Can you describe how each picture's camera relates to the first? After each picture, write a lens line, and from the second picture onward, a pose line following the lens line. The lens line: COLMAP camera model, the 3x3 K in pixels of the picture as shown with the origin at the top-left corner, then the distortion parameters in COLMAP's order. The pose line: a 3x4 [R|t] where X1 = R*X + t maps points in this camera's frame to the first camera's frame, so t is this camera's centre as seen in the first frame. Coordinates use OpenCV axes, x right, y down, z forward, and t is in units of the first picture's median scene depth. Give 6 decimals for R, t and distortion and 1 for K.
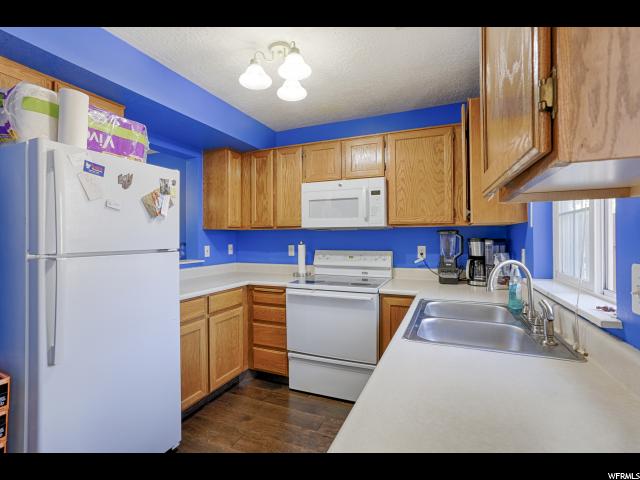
lens RADIAL K [[311.5, 0, 315.9], [0, 311.5, 237.1], [0, 0, 1]] dist [-0.060980, 0.036886]
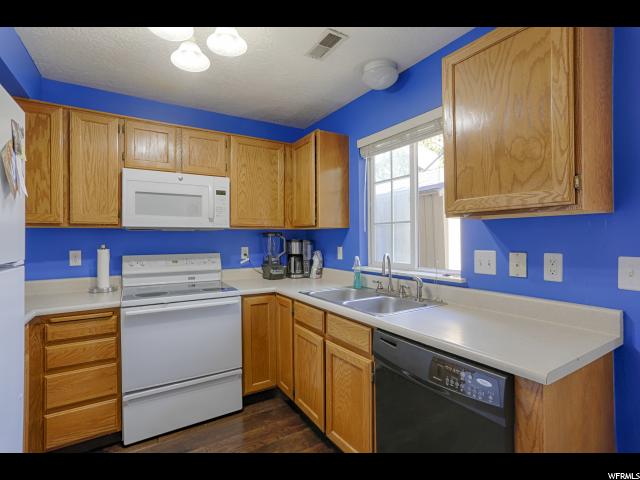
lens RADIAL K [[311.5, 0, 315.9], [0, 311.5, 237.1], [0, 0, 1]] dist [-0.060980, 0.036886]
pose [[0.566354, 0.003725, 0.824154, -0.410534], [0.001037, 0.999986, -0.005232, 0.000134], [-0.824162, 0.003818, 0.566342, 0.204733]]
